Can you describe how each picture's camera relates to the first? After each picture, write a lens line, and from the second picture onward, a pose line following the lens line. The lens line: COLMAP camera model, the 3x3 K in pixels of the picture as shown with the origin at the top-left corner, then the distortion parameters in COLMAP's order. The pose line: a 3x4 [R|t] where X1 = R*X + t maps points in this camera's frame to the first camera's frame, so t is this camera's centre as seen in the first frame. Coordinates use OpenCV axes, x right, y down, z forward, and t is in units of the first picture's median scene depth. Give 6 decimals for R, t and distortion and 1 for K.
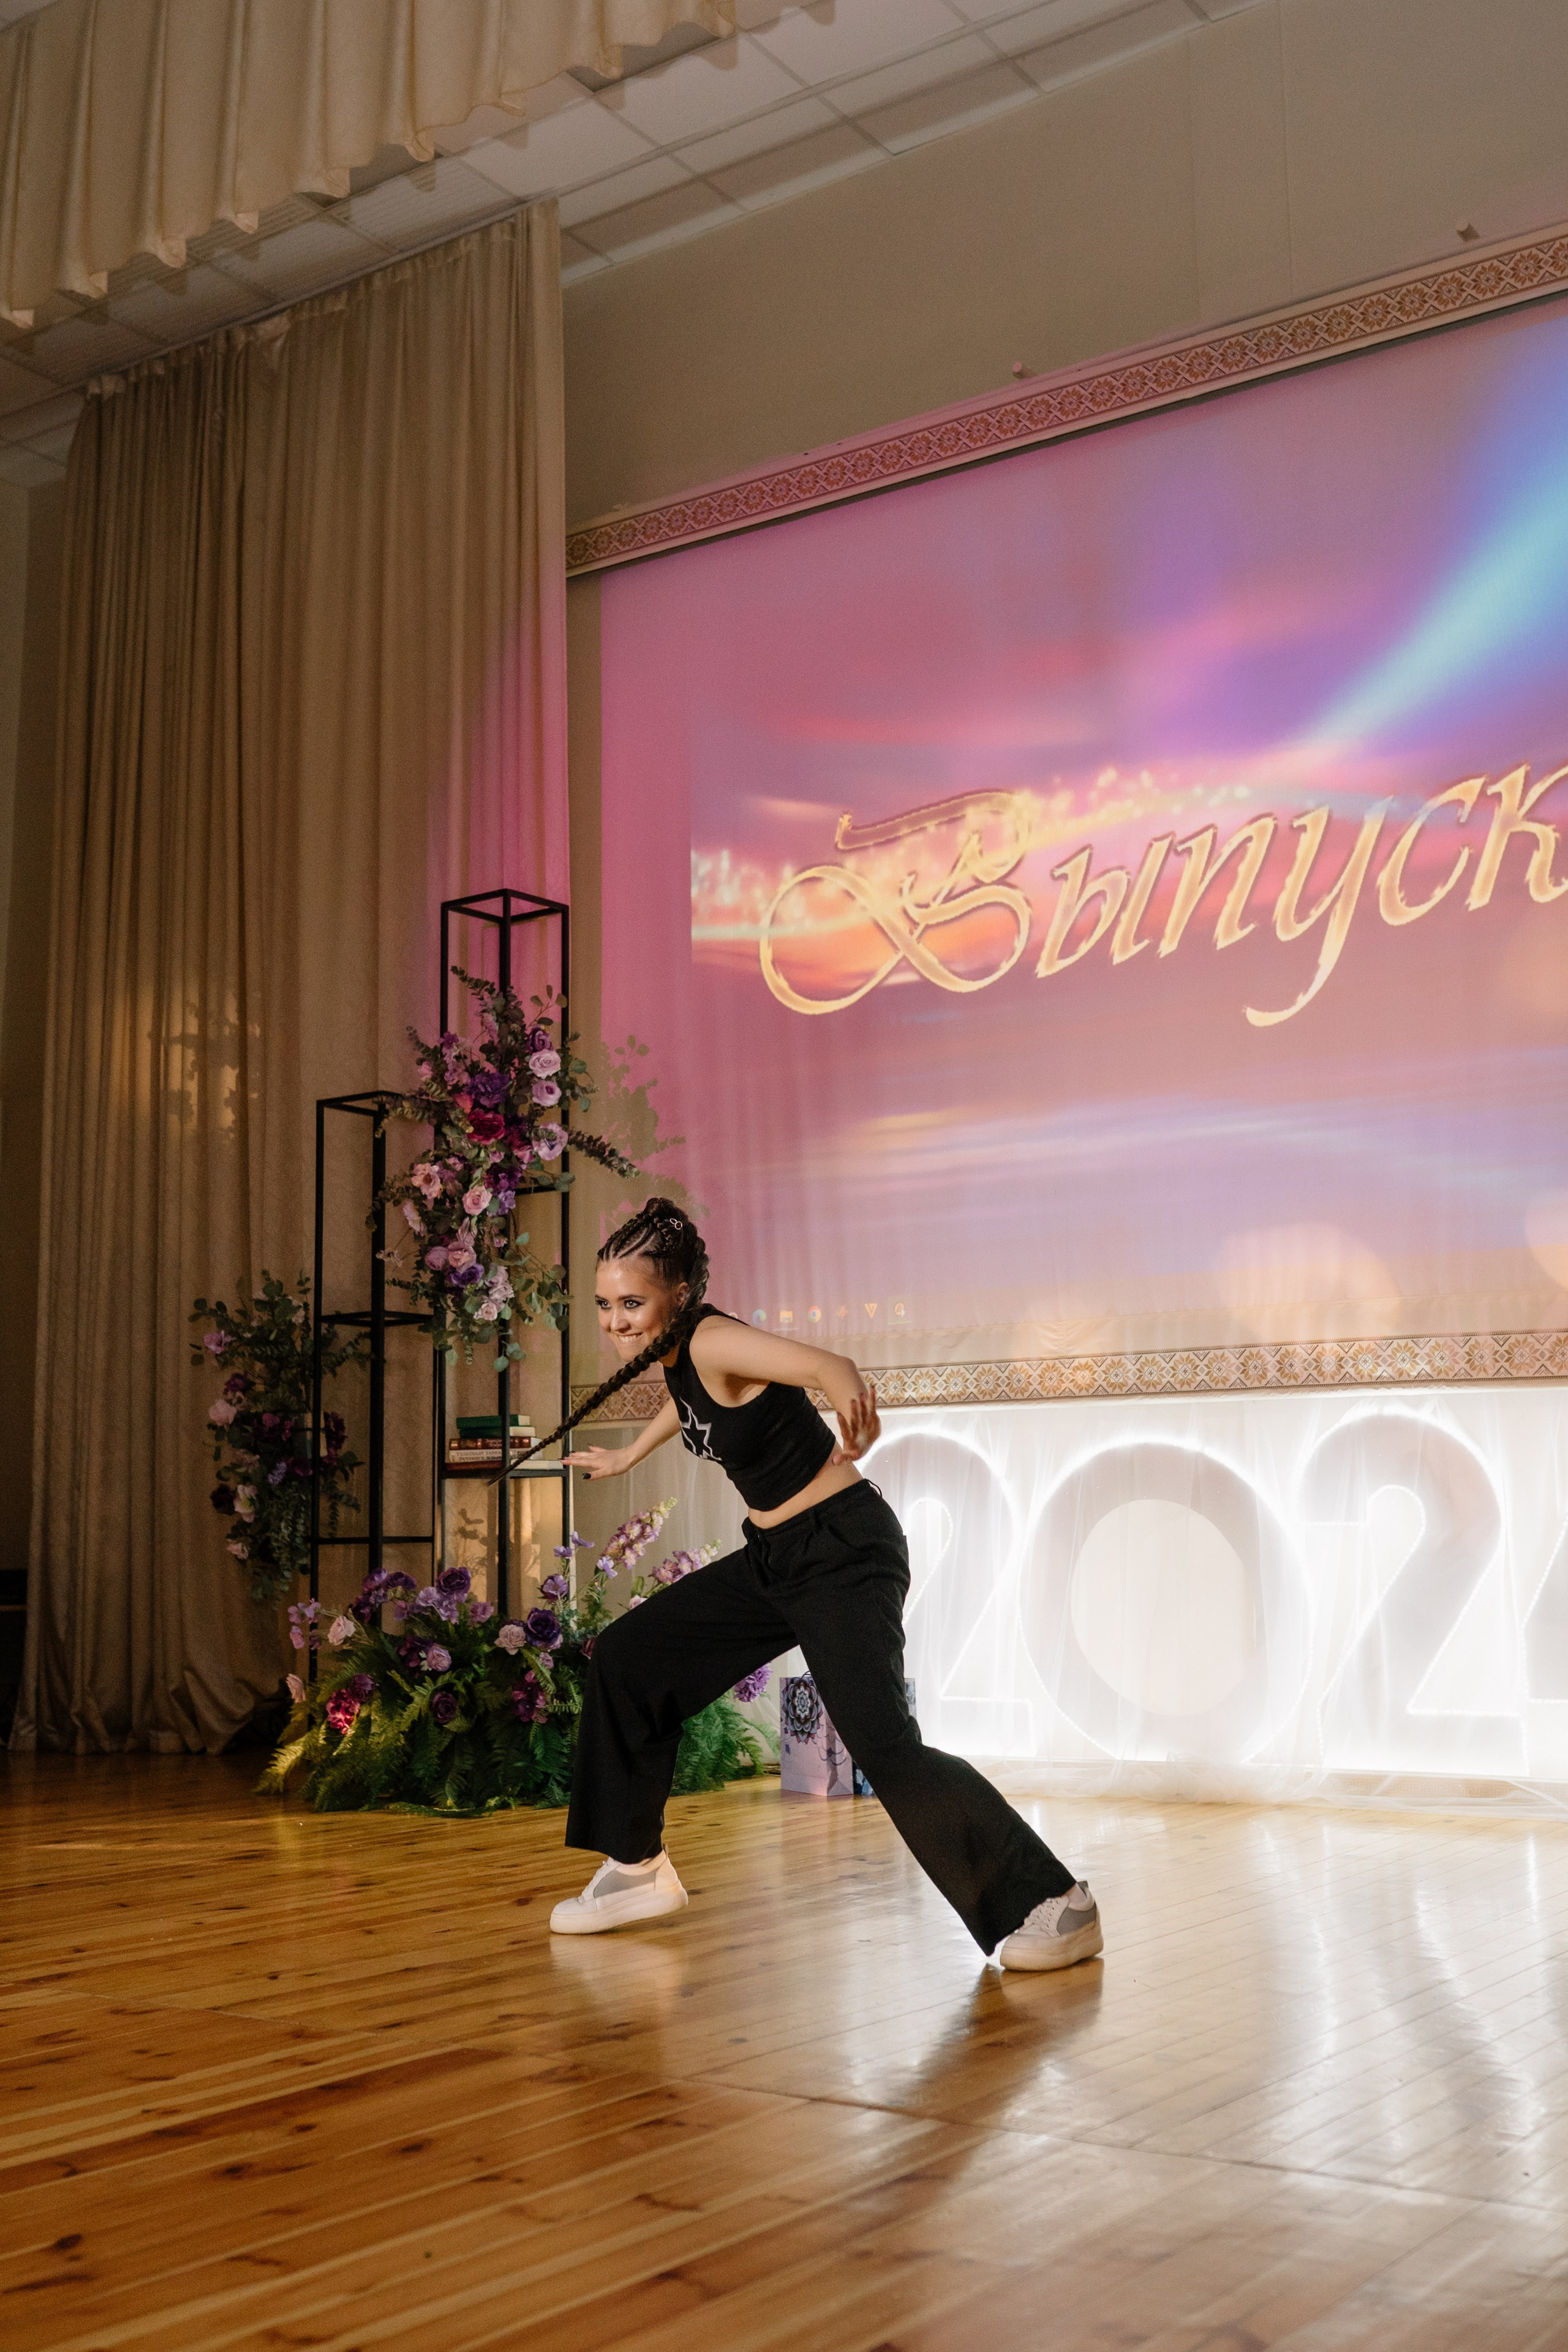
lens RADIAL K [[2476.7, 0, 778.5], [0, 2476.7, 1147.2], [0, 0, 1]] dist [0.002054, 0.003478]
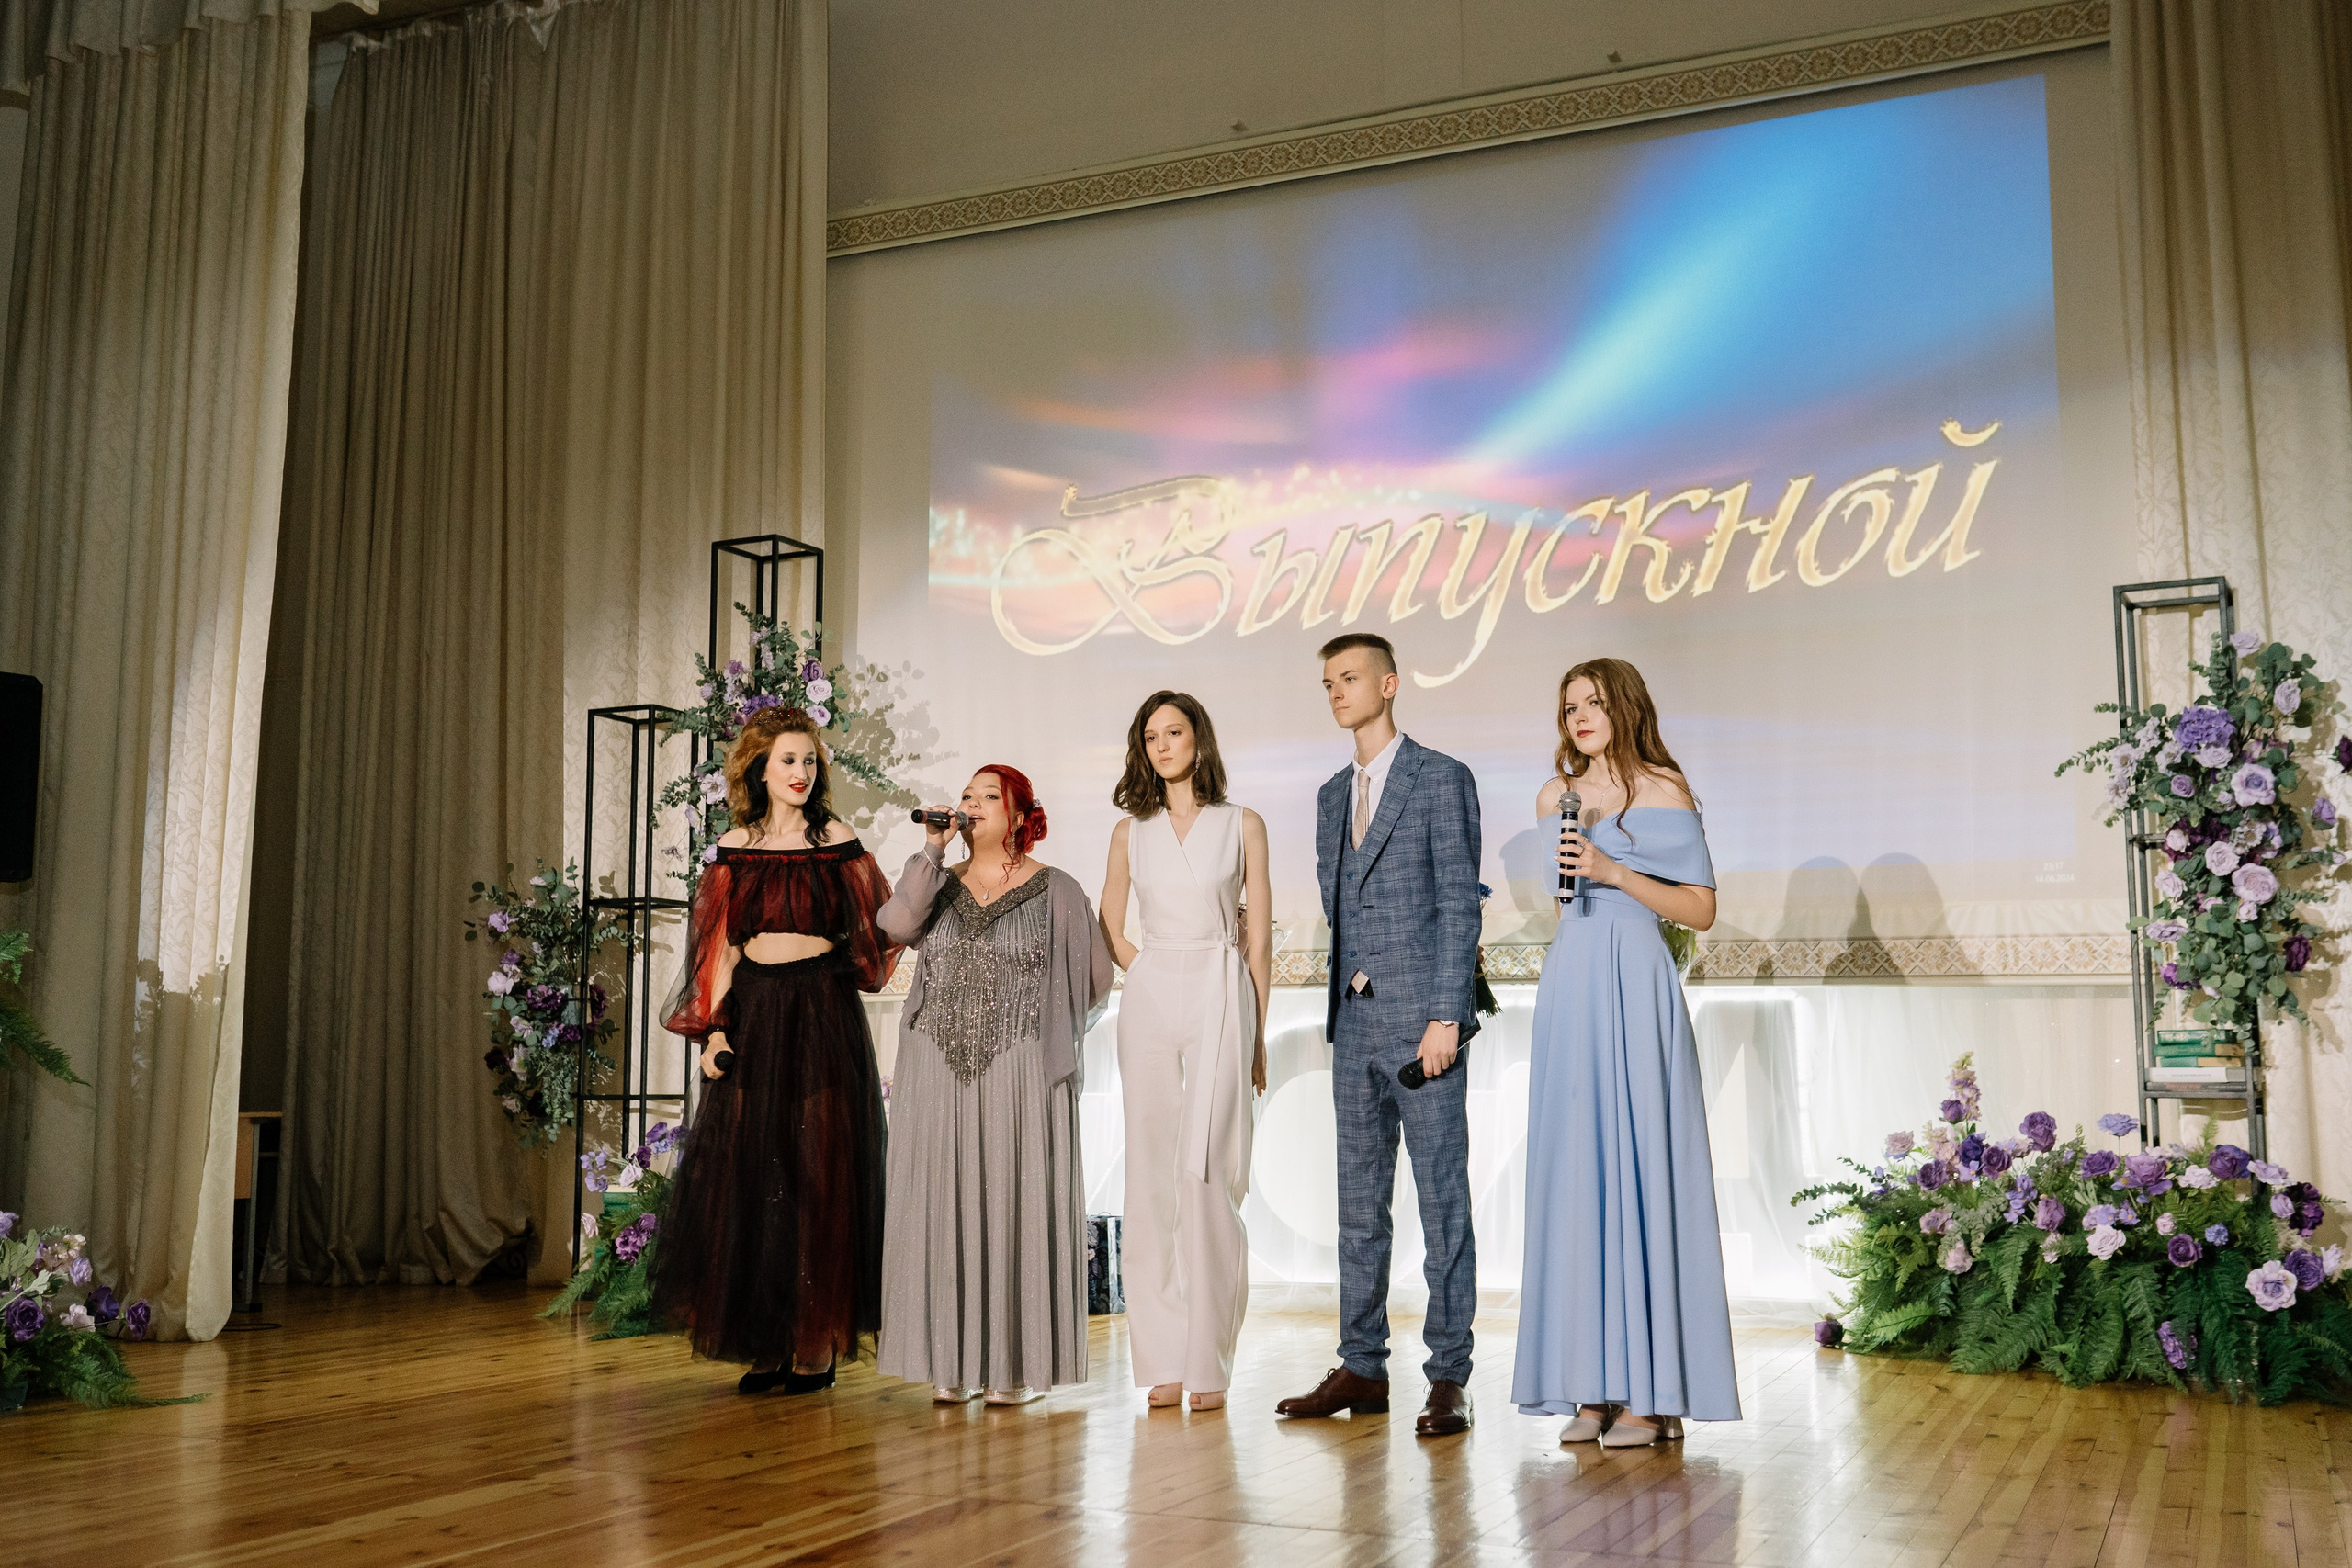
lens RADIAL K [[2300.3, 0, 1204.6], [0, 2300.3, 771.6], [0, 0, 1]] dist [-0.003214, 0.009267]
pose [[0.981958, 0.033674, 0.186078, -0.115877], [-0.037463, 0.999155, 0.016884, -0.020903], [-0.185352, -0.023550, 0.982390, -0.095539]]
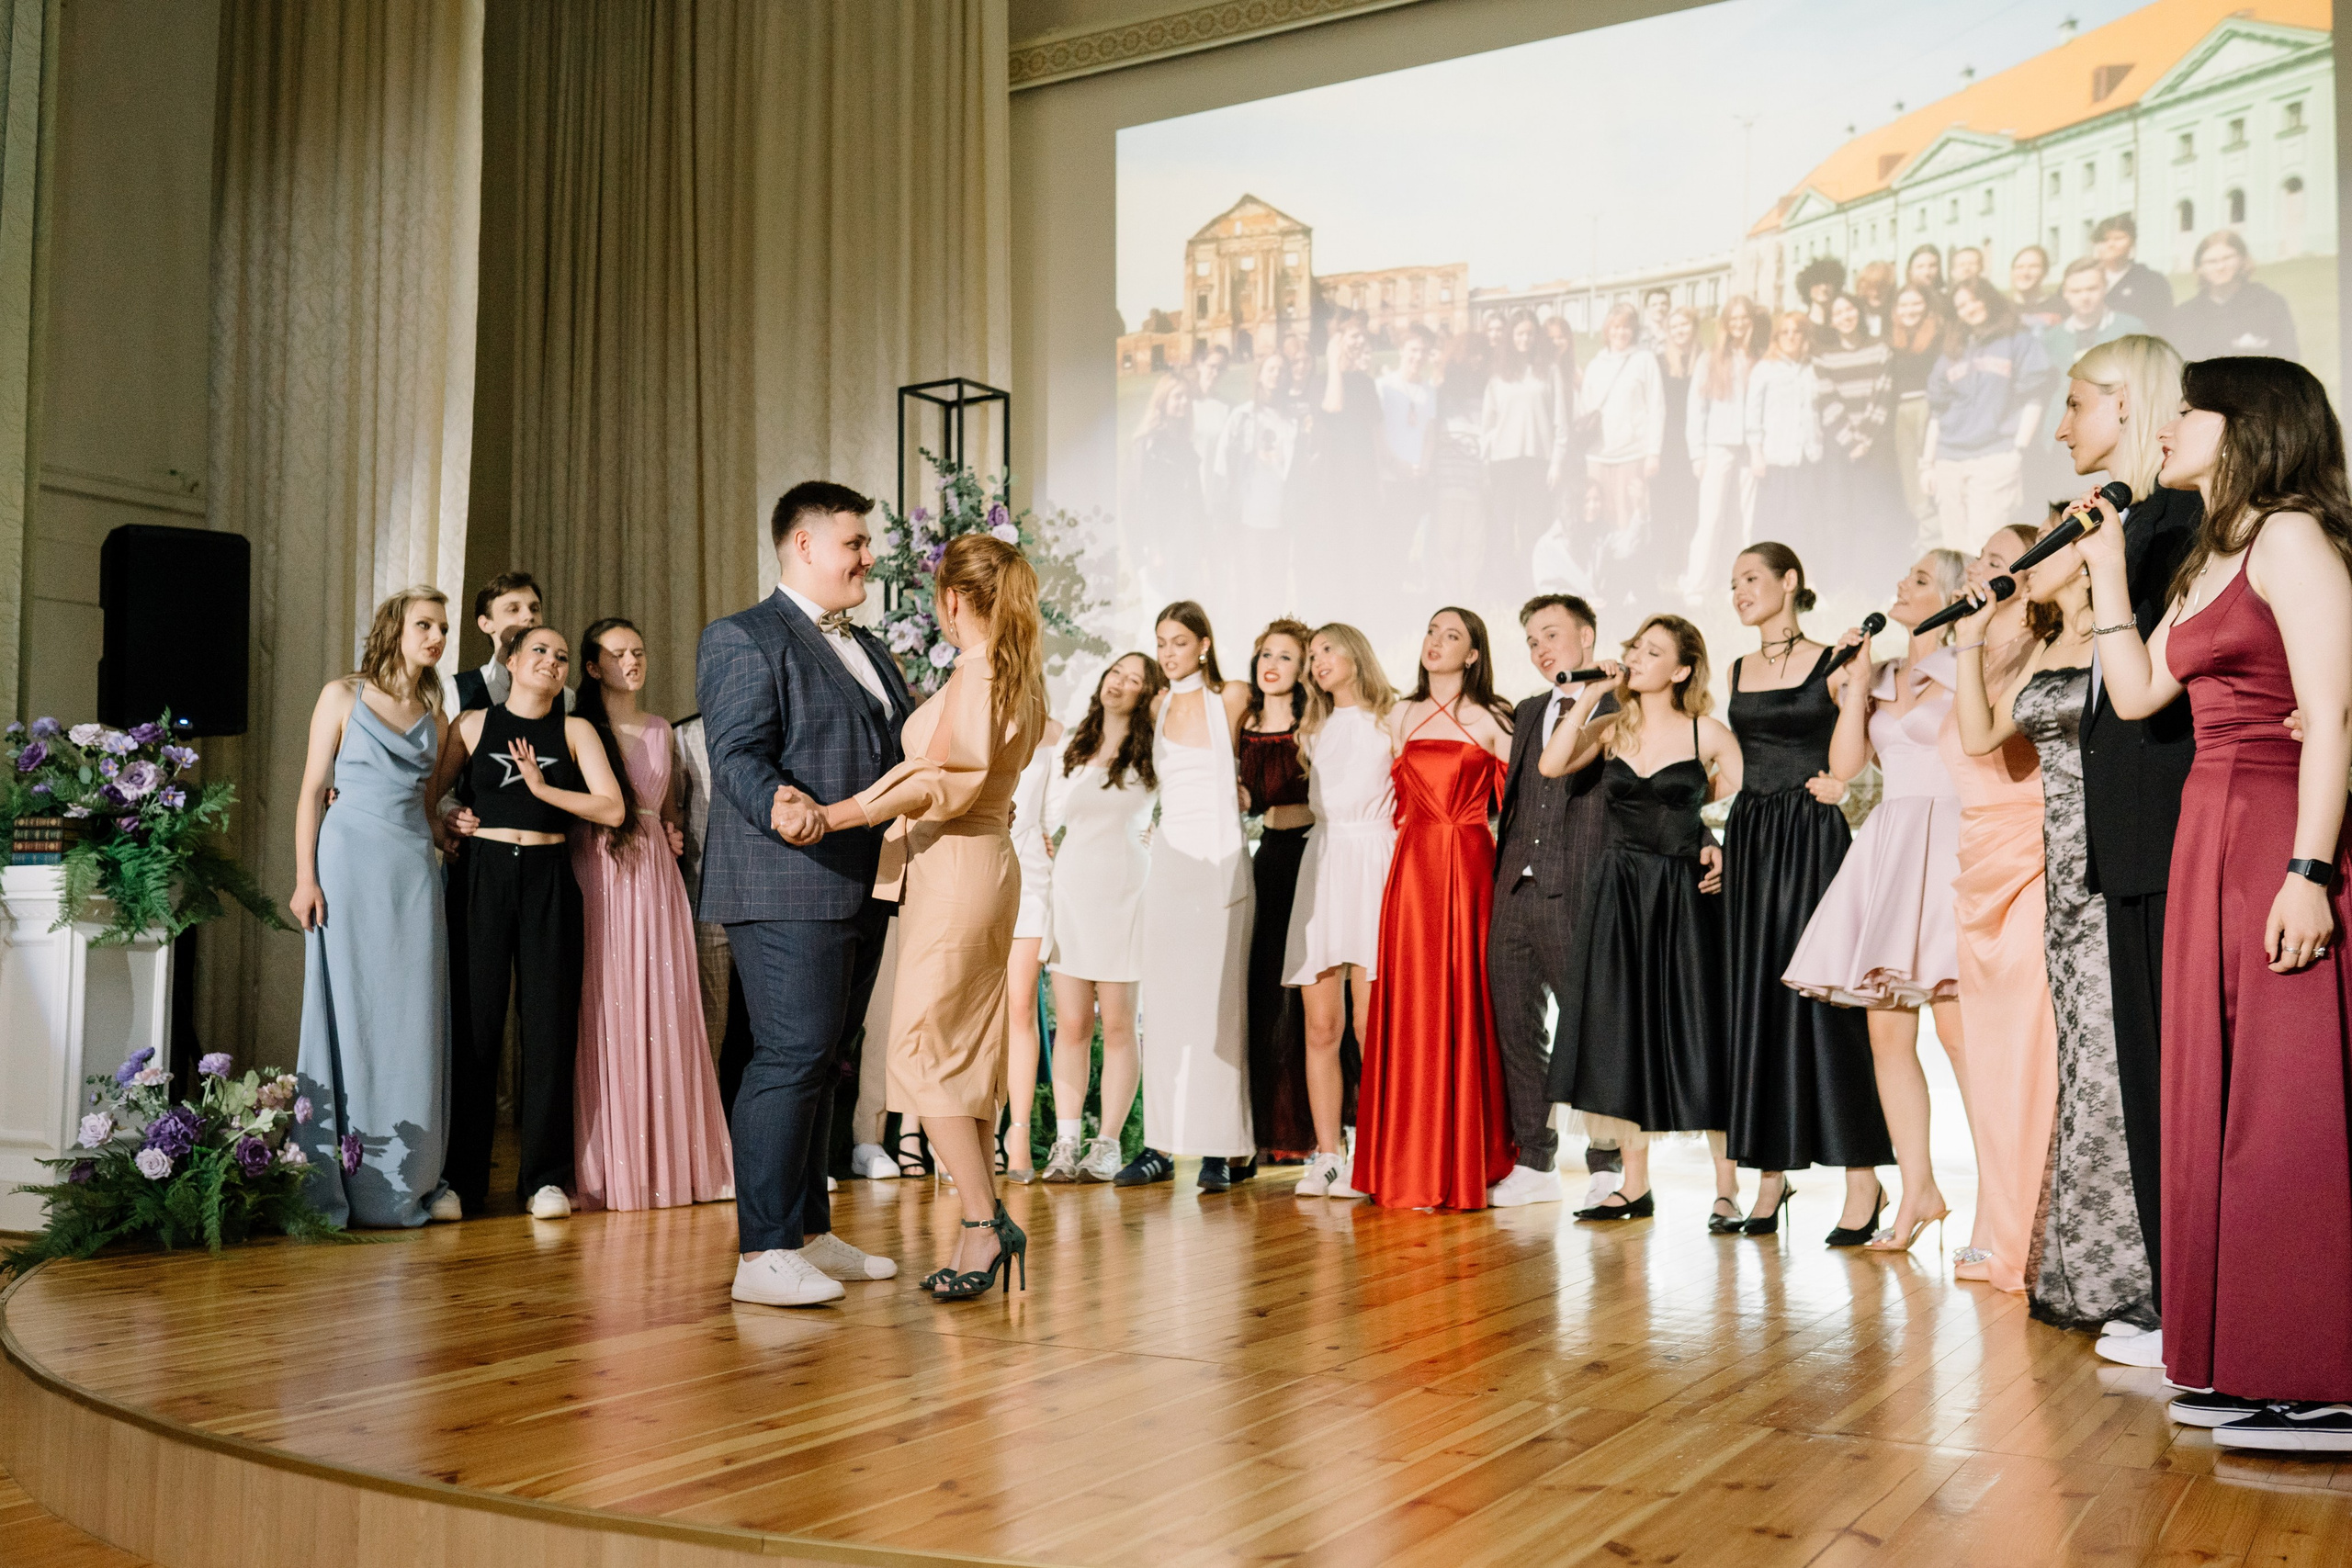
lens RADIAL K [[2281.6, 0, 1170.0], [0, 2281.6, 784.9], [0, 0, 1]] dist [-0.002266, 0.006934]
pose [[0.997296, 0.014797, 0.071985, -0.091888], [-0.021183, 0.995825, 0.088788, -0.014465], [-0.070371, -0.090073, 0.993446, -0.063258]]
